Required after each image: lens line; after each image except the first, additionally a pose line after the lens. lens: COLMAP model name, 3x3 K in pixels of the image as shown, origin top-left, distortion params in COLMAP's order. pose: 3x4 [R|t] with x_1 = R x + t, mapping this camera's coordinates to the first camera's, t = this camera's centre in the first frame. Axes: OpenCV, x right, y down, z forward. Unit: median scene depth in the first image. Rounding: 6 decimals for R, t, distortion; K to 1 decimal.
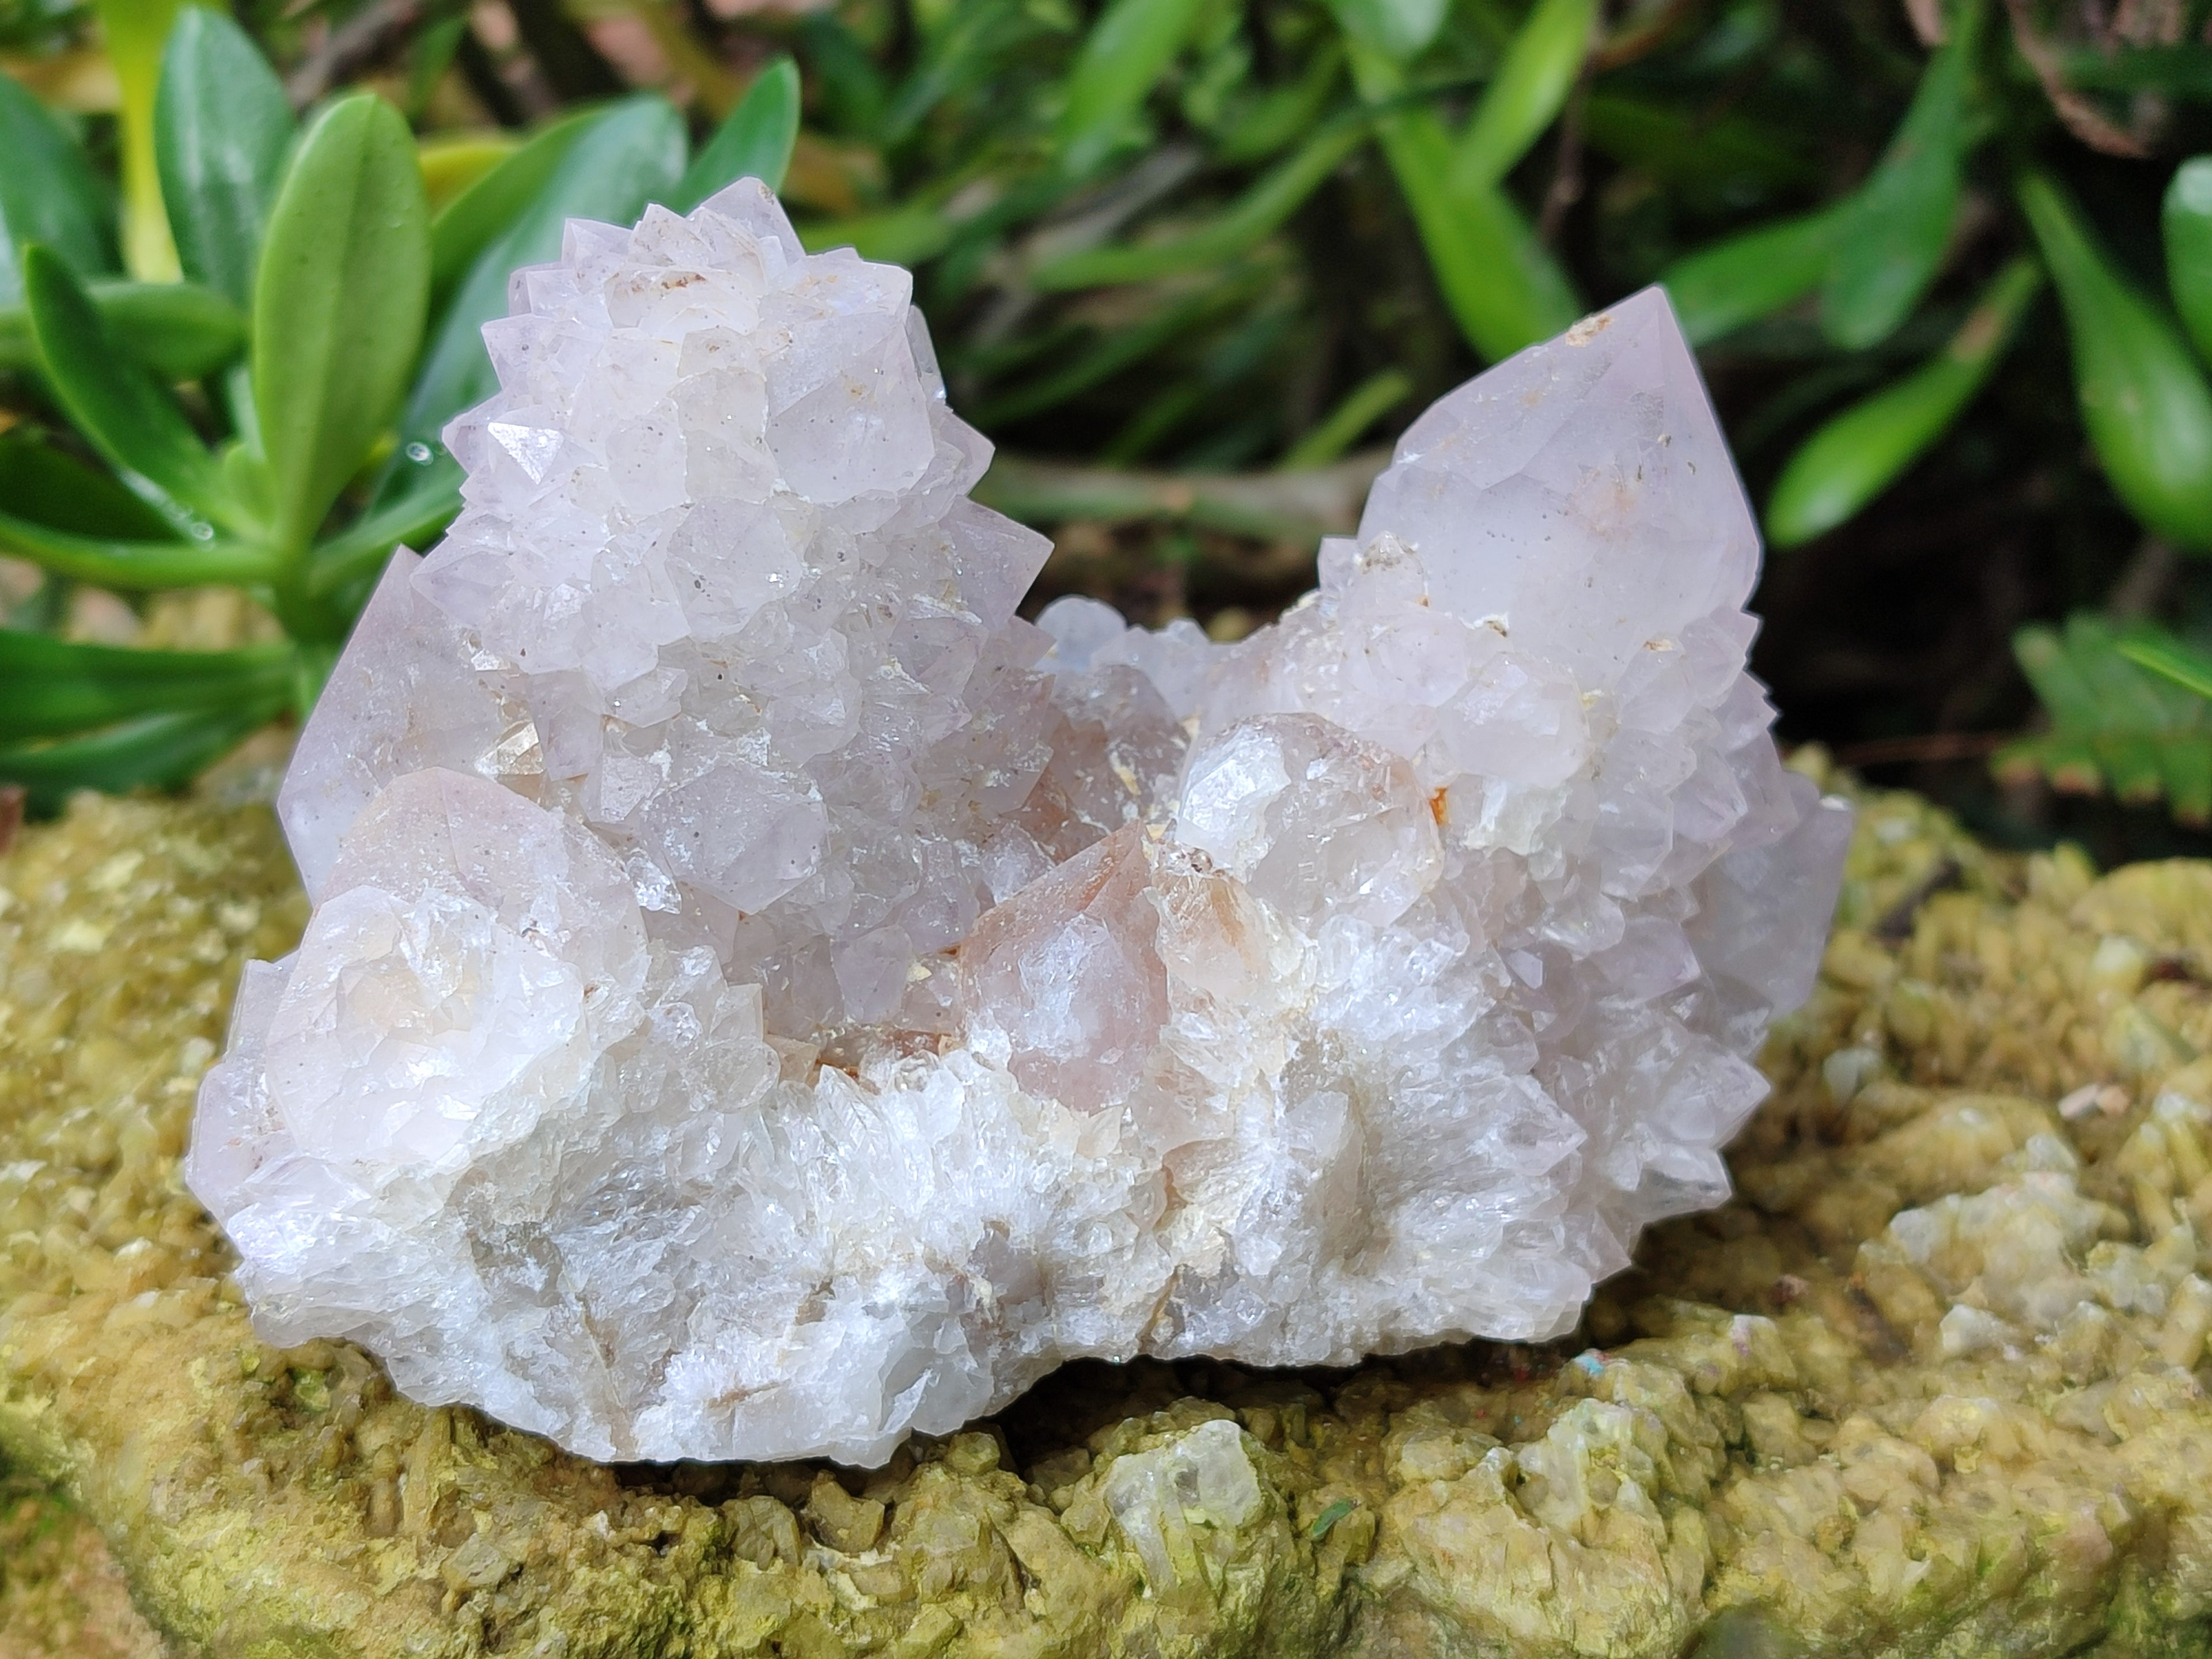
lens RADIAL K [[3274.7, 0, 1099.5], [0, 3274.7, 816.1], [0, 0, 1]] dist [0.417495, -3.243913]
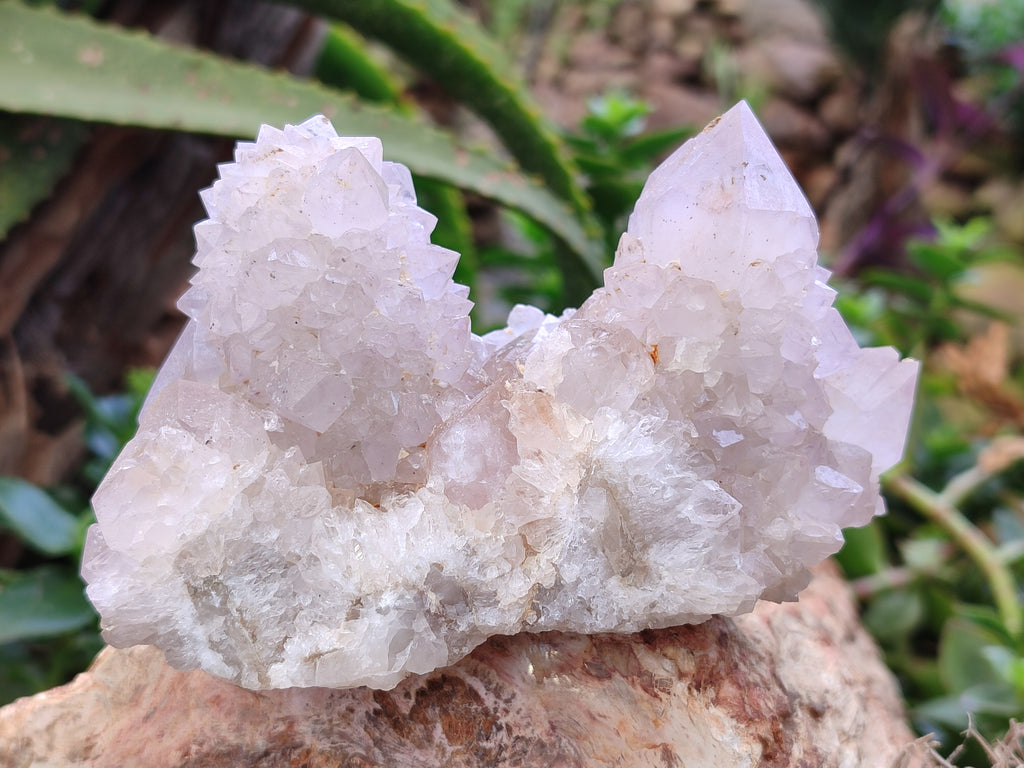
lens RADIAL K [[1515.9, 0, 509.0], [0, 1515.9, 377.8], [0, 0, 1]] dist [0.417495, -3.243913]
pose [[0.962142, -0.123440, -0.242991, 0.254823], [0.077563, 0.978703, -0.190066, 0.191870], [0.261278, 0.164023, 0.951226, 0.086470]]
